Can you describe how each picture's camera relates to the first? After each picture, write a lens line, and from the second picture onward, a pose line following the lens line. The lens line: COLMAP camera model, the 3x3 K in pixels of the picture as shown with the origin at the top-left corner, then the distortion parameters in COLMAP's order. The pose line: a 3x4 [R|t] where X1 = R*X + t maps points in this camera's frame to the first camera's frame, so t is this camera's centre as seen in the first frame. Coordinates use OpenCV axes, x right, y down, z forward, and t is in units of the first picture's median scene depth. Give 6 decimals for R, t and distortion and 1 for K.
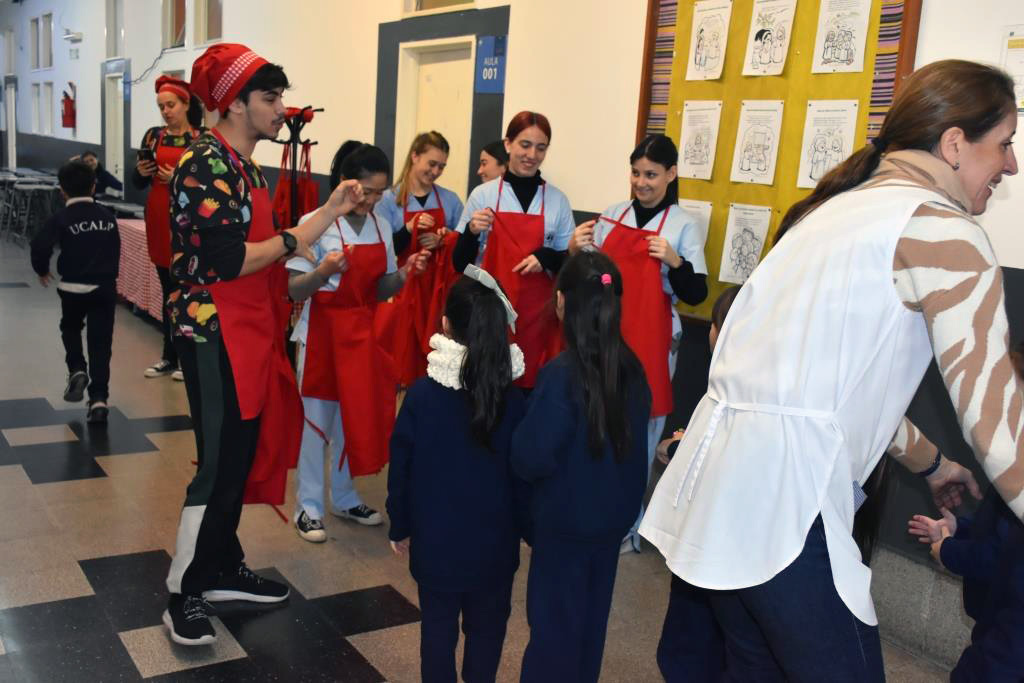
lens RADIAL K [[1076.8, 0, 507.5], [0, 1076.8, 341.5], [0, 0, 1]] dist [0.011590, 0.023809]
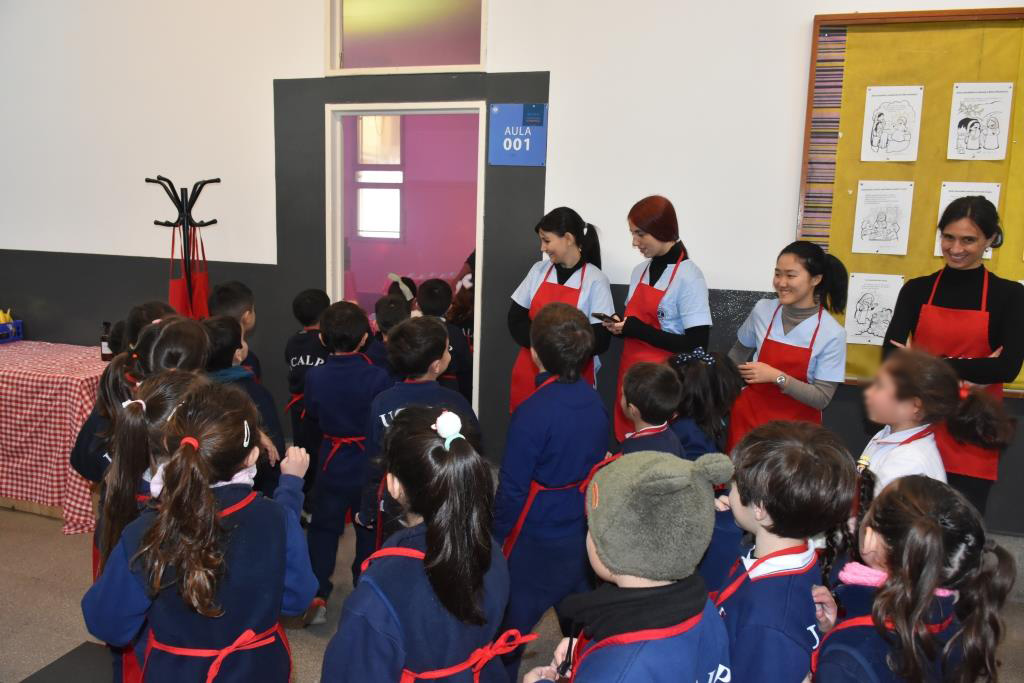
lens RADIAL K [[782.8, 0, 510.3], [0, 782.8, 341.6], [0, 0, 1]] dist [-0.012660, -0.012014]
pose [[0.772657, -0.157263, 0.615037, -0.582859], [0.135046, 0.987373, 0.082812, -0.174913], [-0.620294, 0.019073, 0.784138, 0.610525]]
